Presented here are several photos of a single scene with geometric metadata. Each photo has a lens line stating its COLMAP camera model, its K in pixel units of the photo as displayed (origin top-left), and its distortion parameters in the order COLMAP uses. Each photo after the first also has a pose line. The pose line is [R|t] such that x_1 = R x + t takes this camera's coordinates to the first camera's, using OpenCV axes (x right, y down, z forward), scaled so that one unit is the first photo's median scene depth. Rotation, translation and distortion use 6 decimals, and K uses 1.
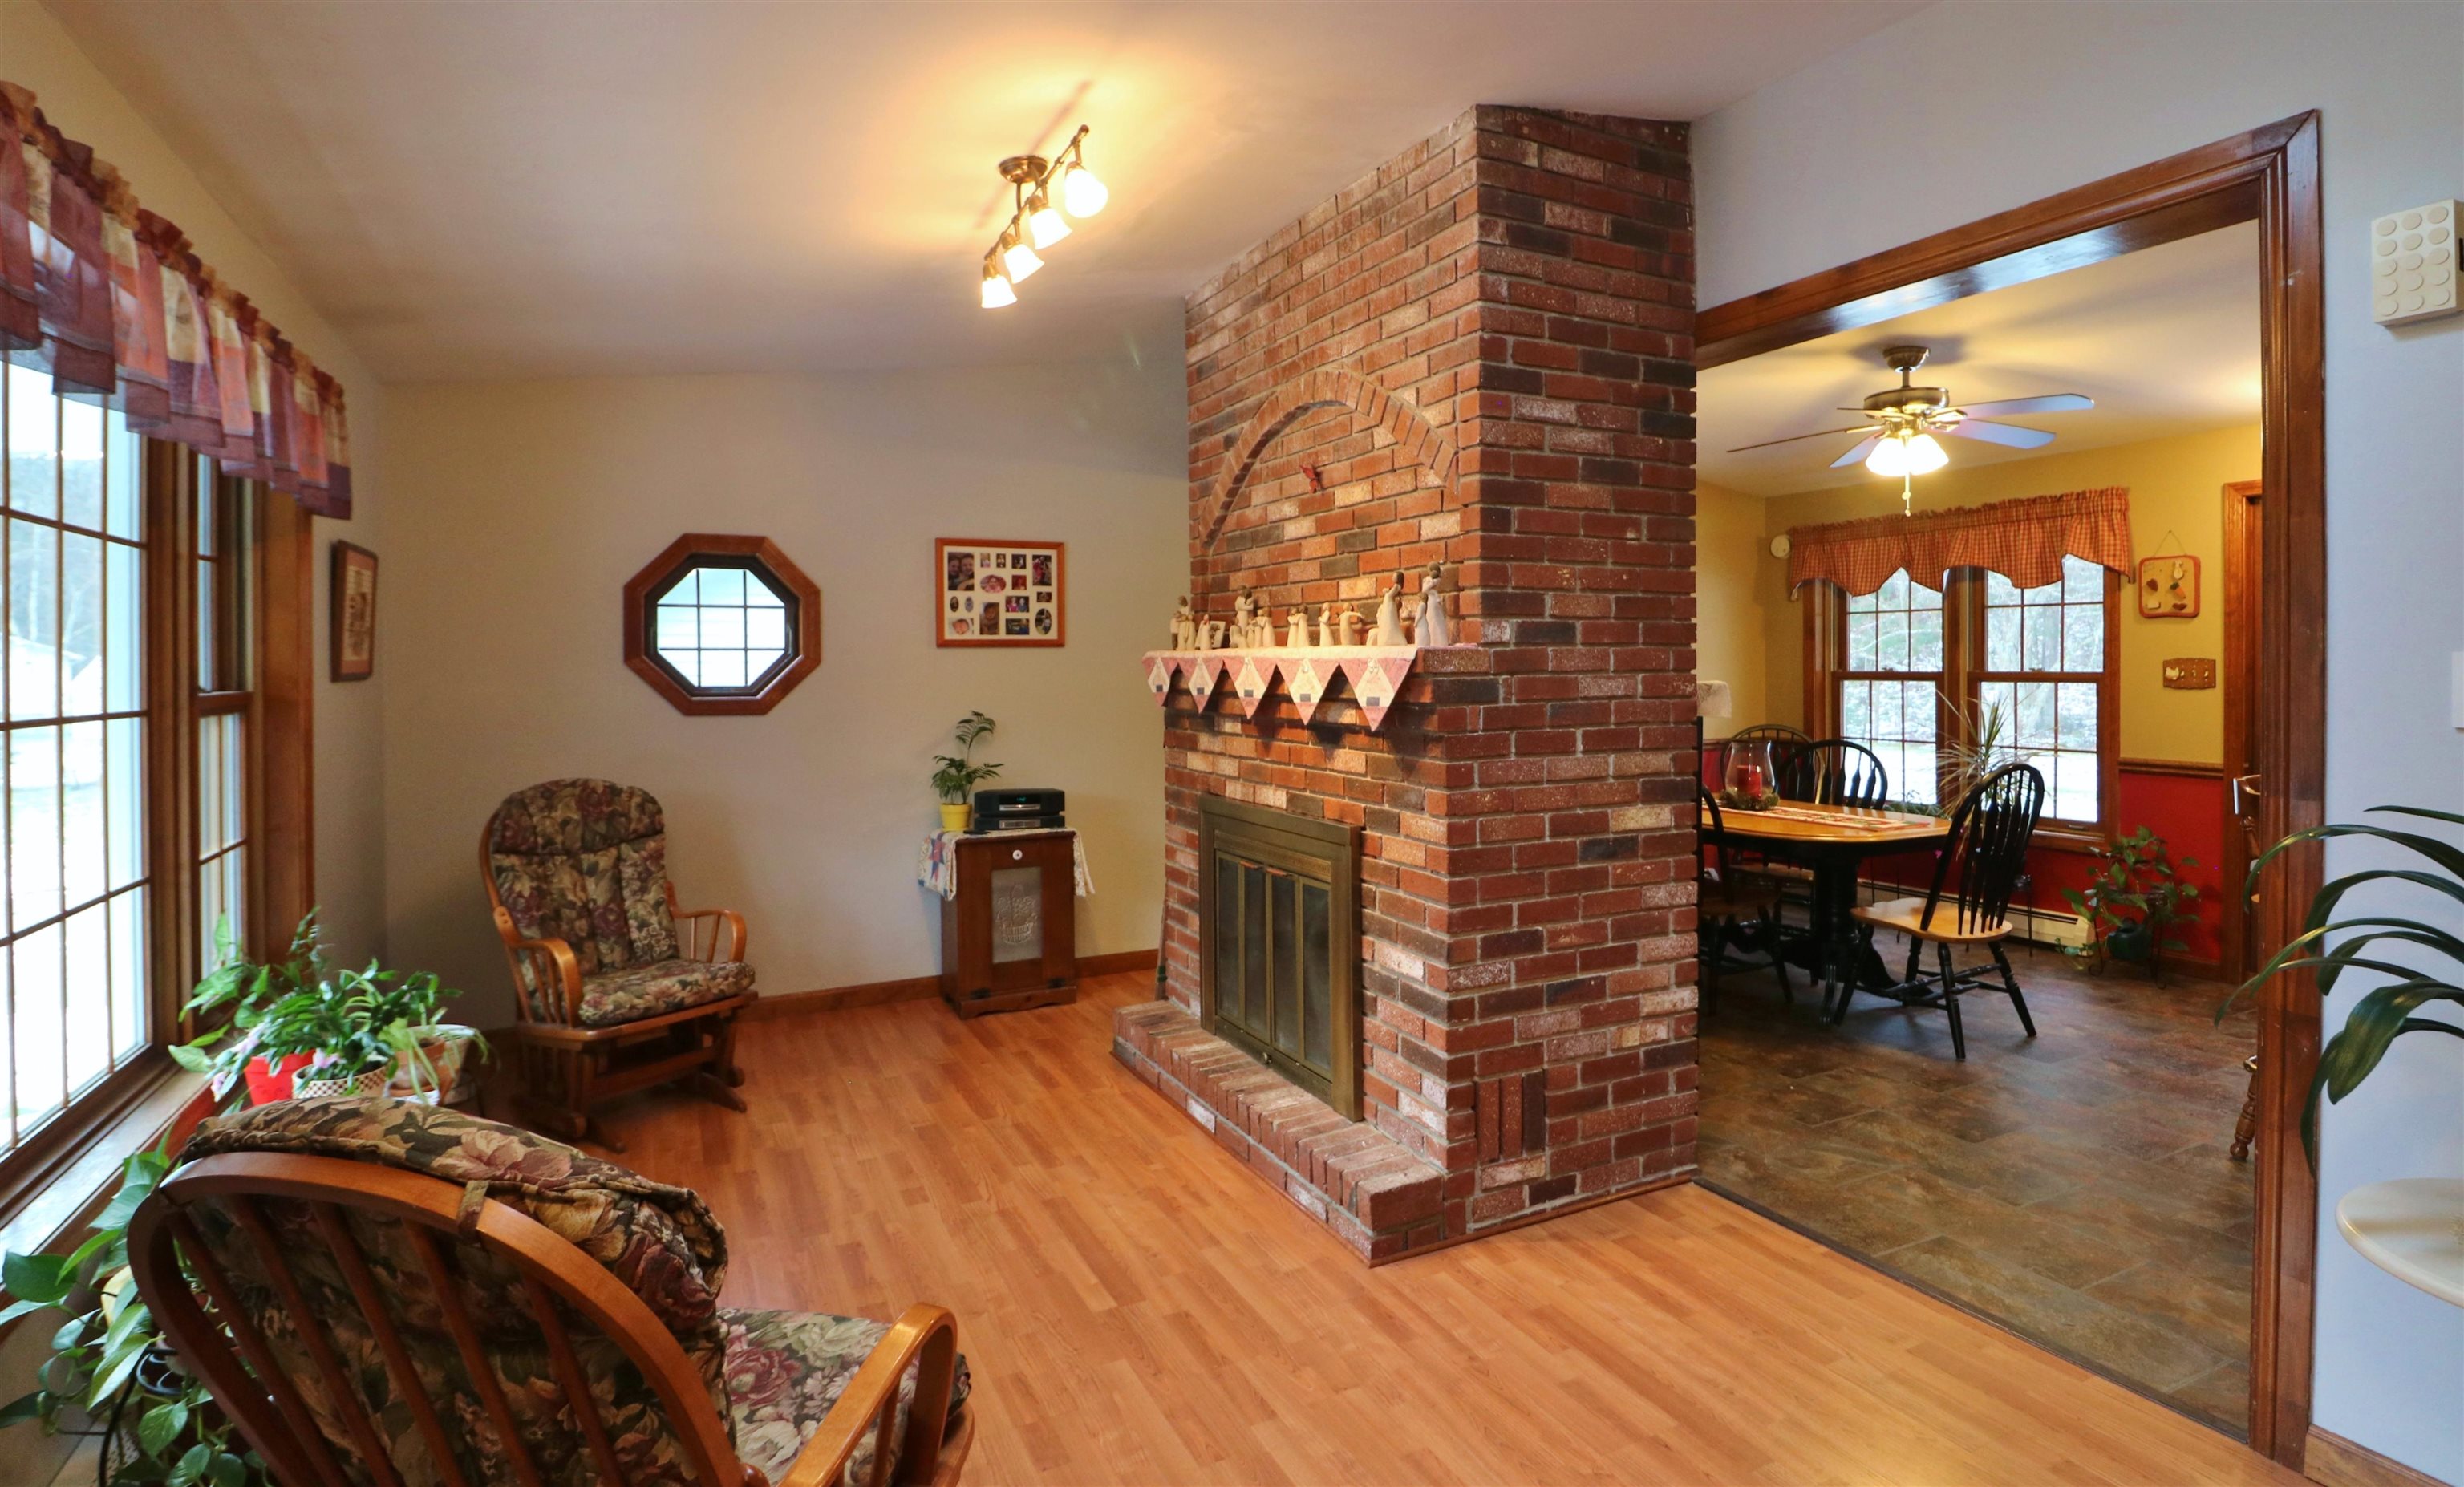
lens RADIAL K [[1271.0, 0, 1238.7], [0, 1271.0, 689.6], [0, 0, 1]] dist [-0.013607, -0.000774]
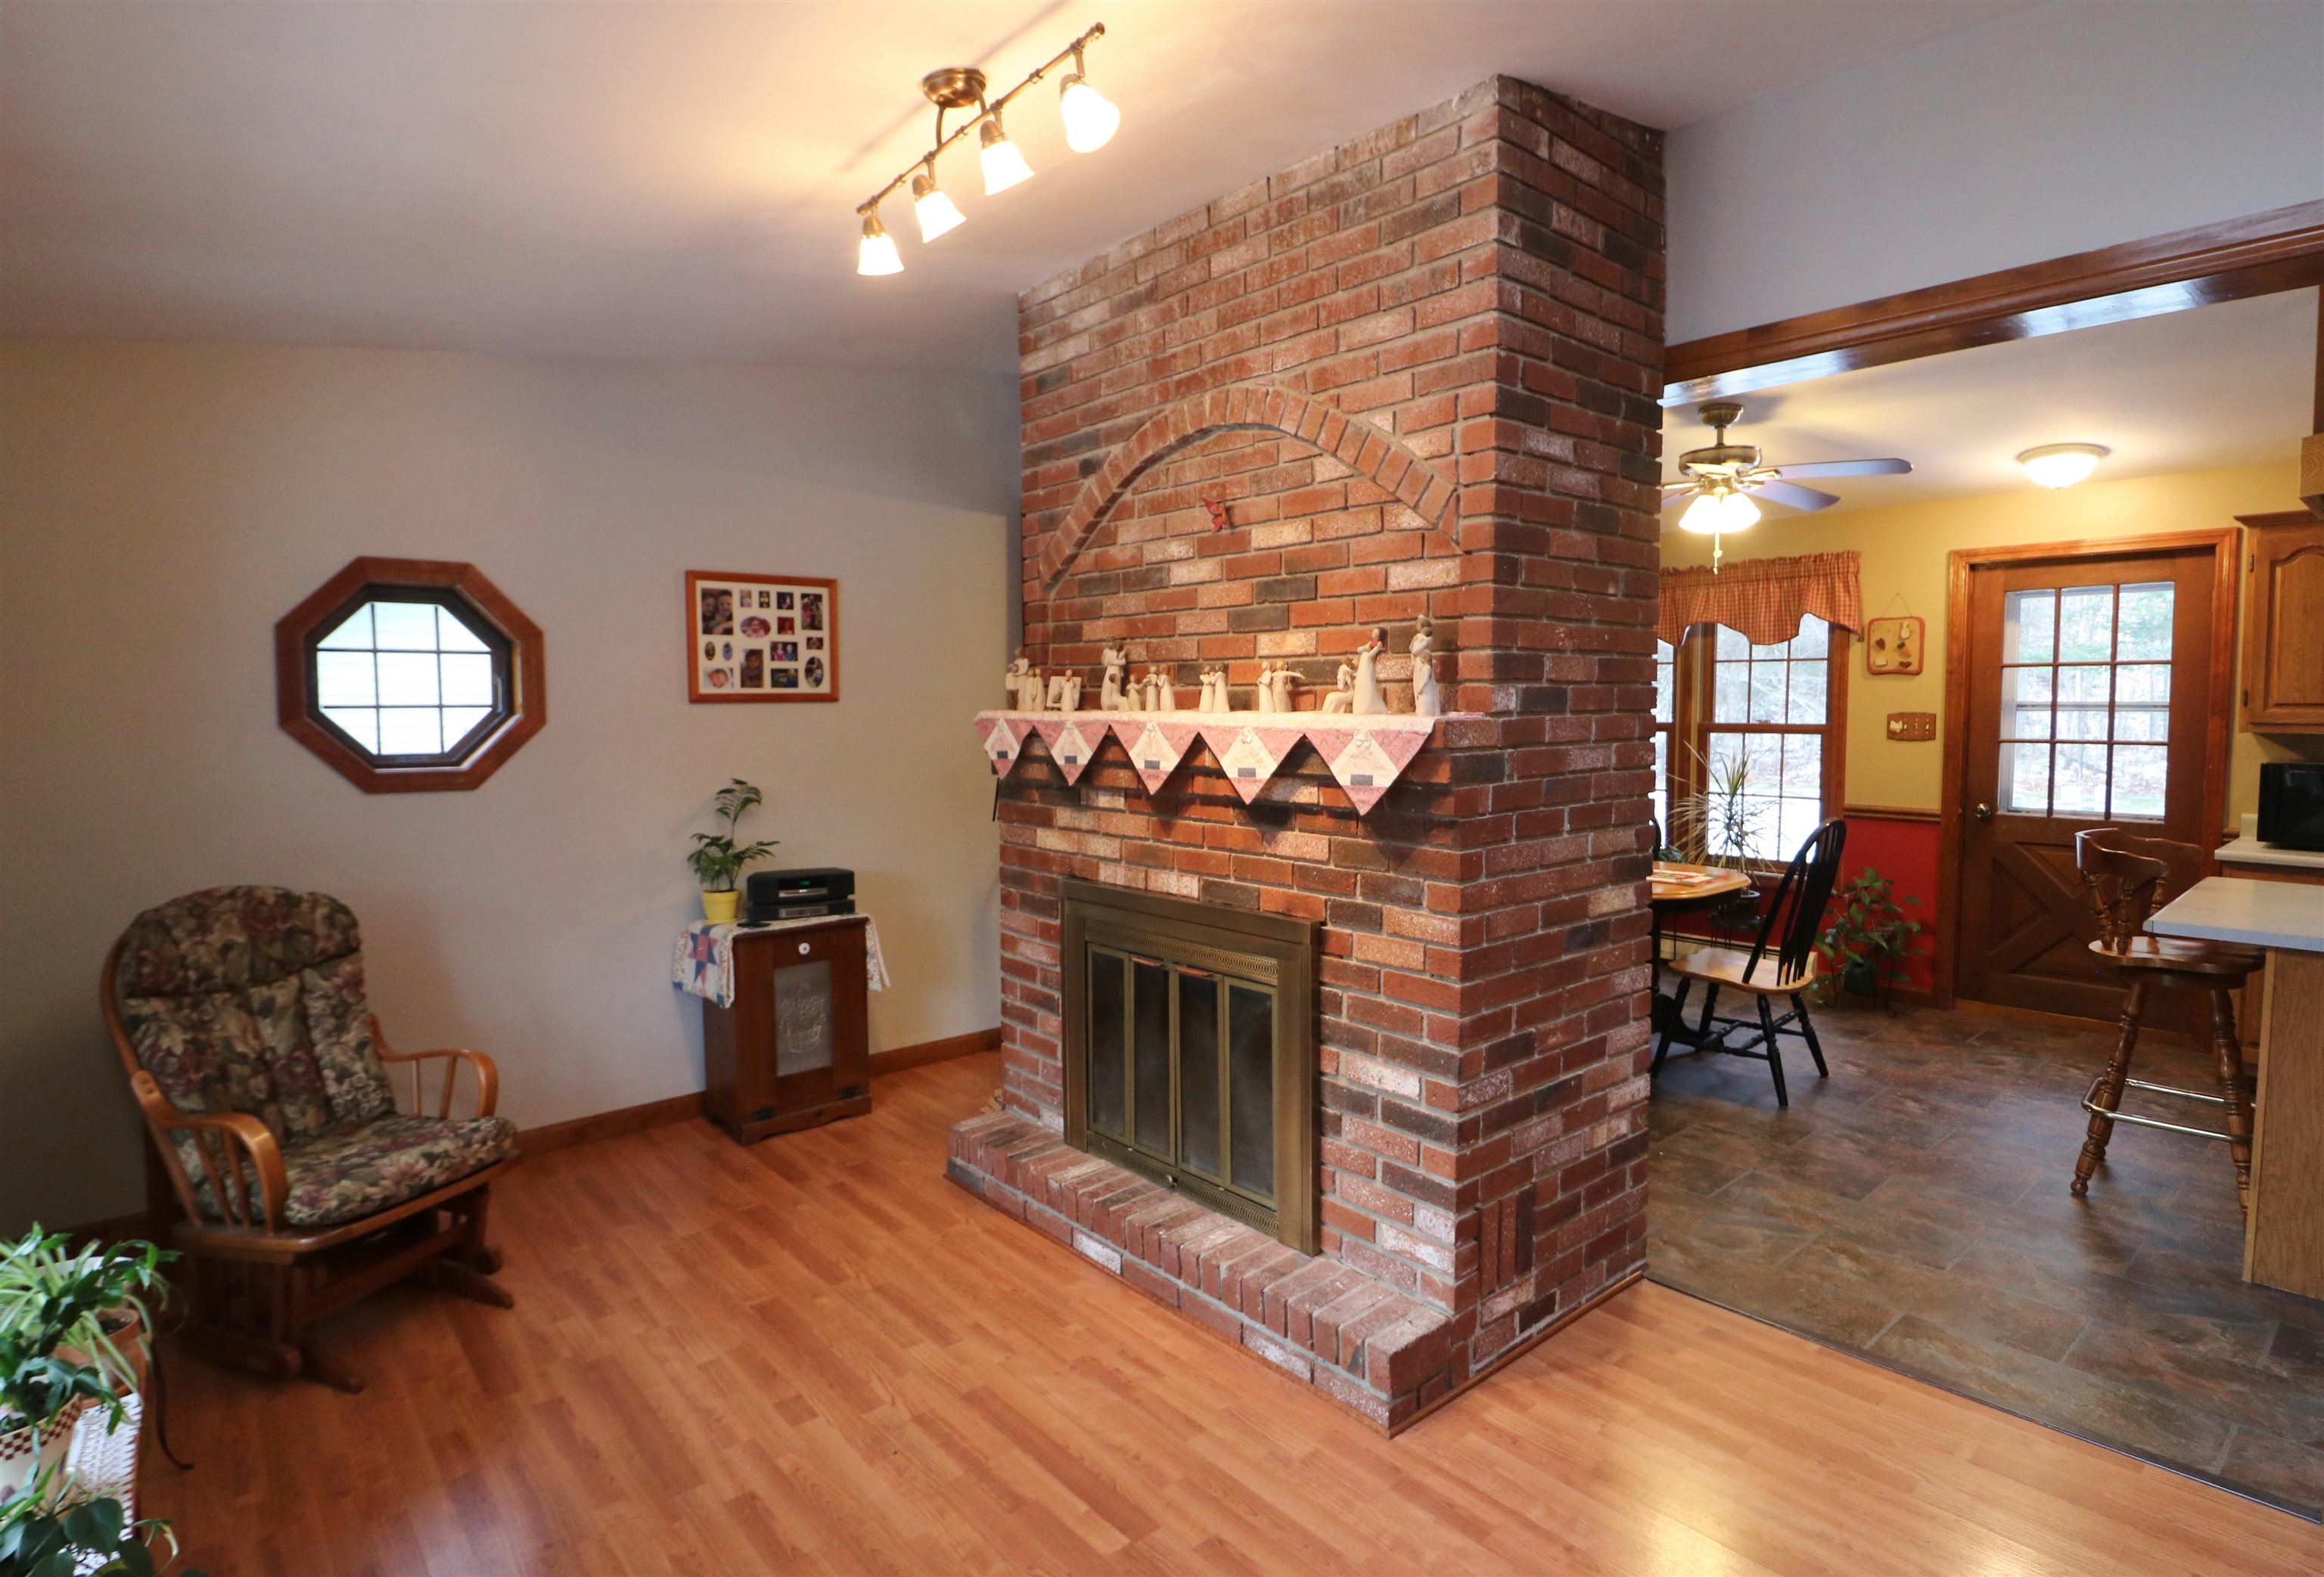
lens RADIAL K [[1242.9, 0, 1162.0], [0, 1242.9, 788.5], [0, 0, 1]] dist [-0.006010, -0.013802]
pose [[0.969039, -0.016667, 0.246346, -0.192979], [0.004542, 0.998754, 0.049706, -0.022721], [-0.246867, -0.047048, 0.967907, 0.188100]]
